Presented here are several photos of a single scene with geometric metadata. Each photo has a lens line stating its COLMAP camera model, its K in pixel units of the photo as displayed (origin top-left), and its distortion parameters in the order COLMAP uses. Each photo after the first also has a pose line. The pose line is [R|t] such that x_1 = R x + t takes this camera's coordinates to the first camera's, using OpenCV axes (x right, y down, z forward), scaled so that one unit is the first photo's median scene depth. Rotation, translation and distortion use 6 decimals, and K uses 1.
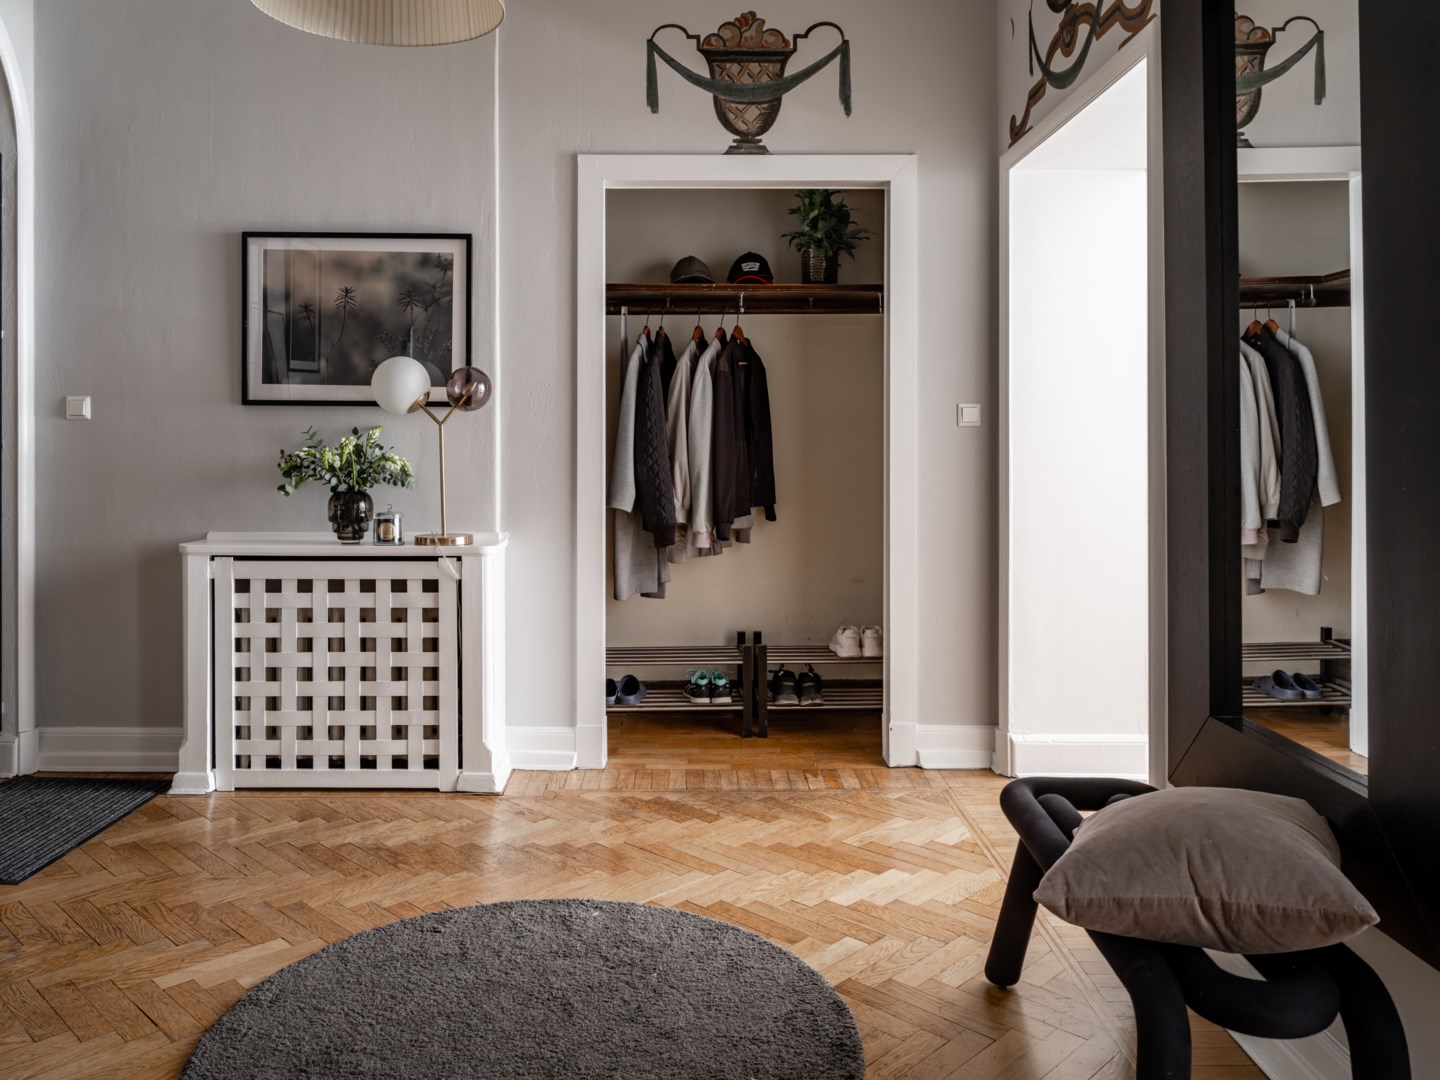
lens RADIAL K [[1085.2, 0, 719.8], [0, 1085.2, 423.7], [0, 0, 1]] dist [-0.001869, -0.002838]
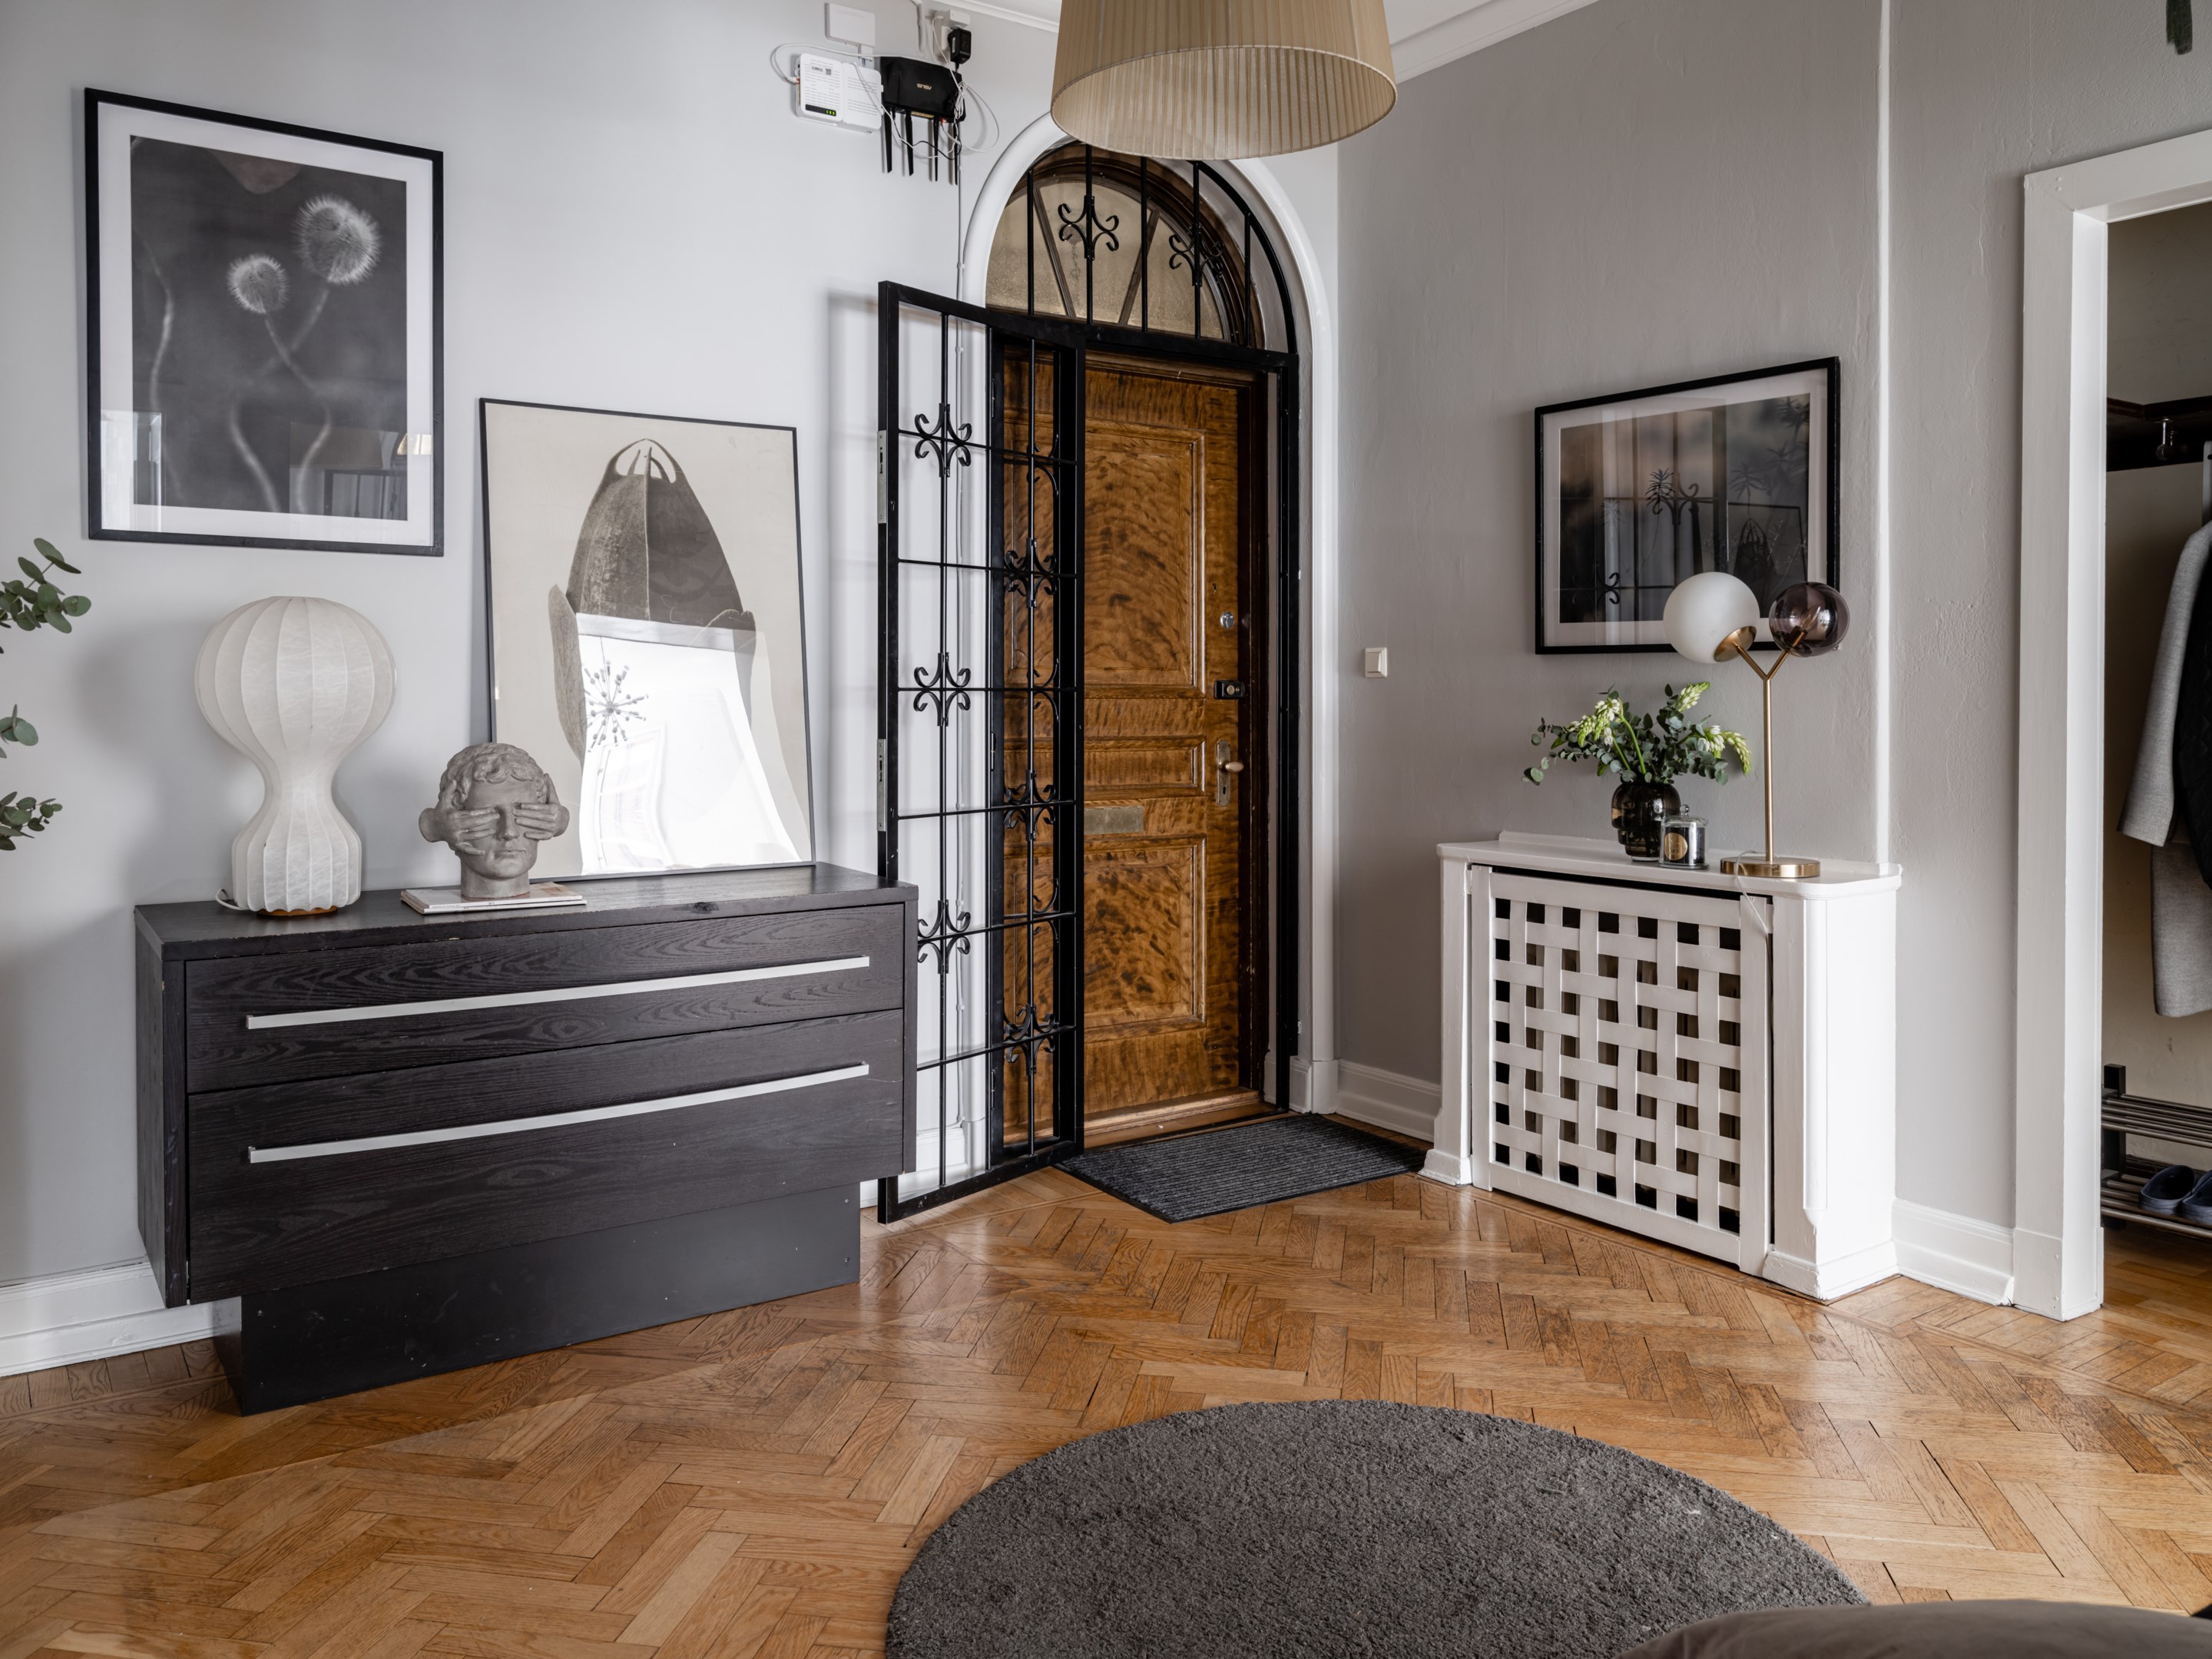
lens RADIAL K [[1682.0, 0, 1137.1], [0, 1682.0, 707.6], [0, 0, 1]] dist [-0.007694, 0.002981]
pose [[0.576824, 0.003370, -0.816862, 0.325457], [0.013147, 0.999824, 0.013409, -0.000591], [0.816763, -0.018474, 0.576678, 0.168875]]
